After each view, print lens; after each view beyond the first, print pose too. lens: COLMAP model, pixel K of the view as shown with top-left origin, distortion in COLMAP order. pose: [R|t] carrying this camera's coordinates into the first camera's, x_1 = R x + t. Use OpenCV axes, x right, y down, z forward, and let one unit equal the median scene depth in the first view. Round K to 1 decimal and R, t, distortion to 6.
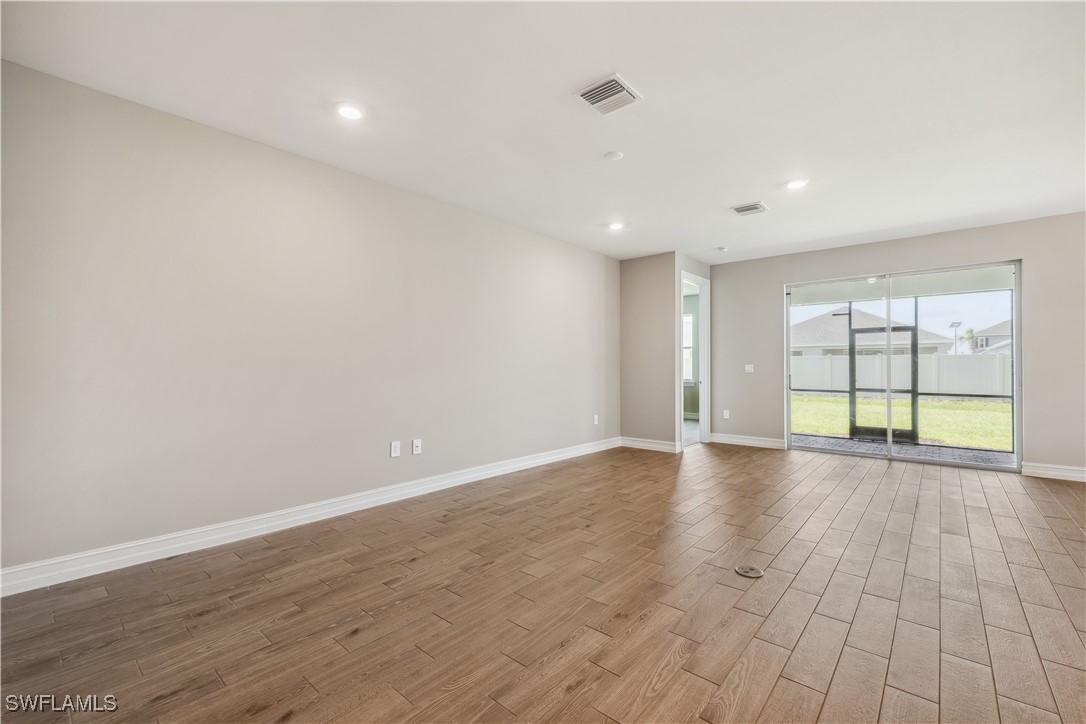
lens RADIAL K [[458.5, 0, 544.4], [0, 458.5, 364.5], [0, 0, 1]] dist [-0.000198, -0.000192]
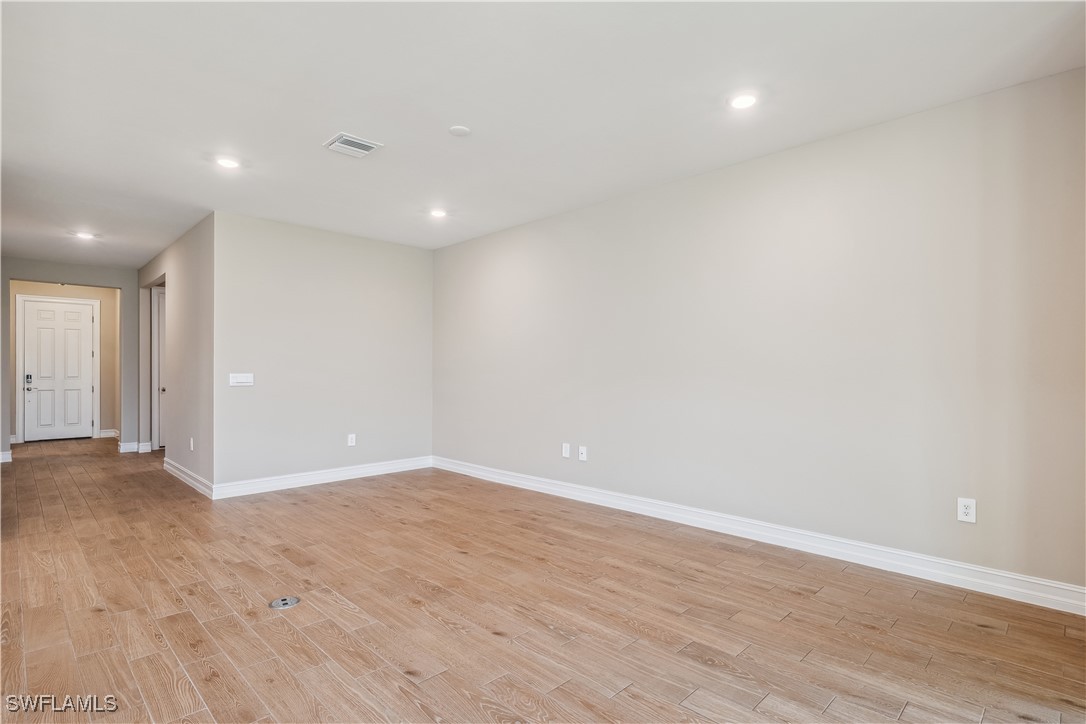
lens RADIAL K [[540.8, 0, 550.5], [0, 540.8, 367.6], [0, 0, 1]] dist [-0.004791, -0.000086]
pose [[-0.069025, -0.005280, -0.997601, 0.783384], [0.003224, 0.999980, -0.005516, -0.006210], [0.997610, -0.003597, -0.069007, 0.845074]]
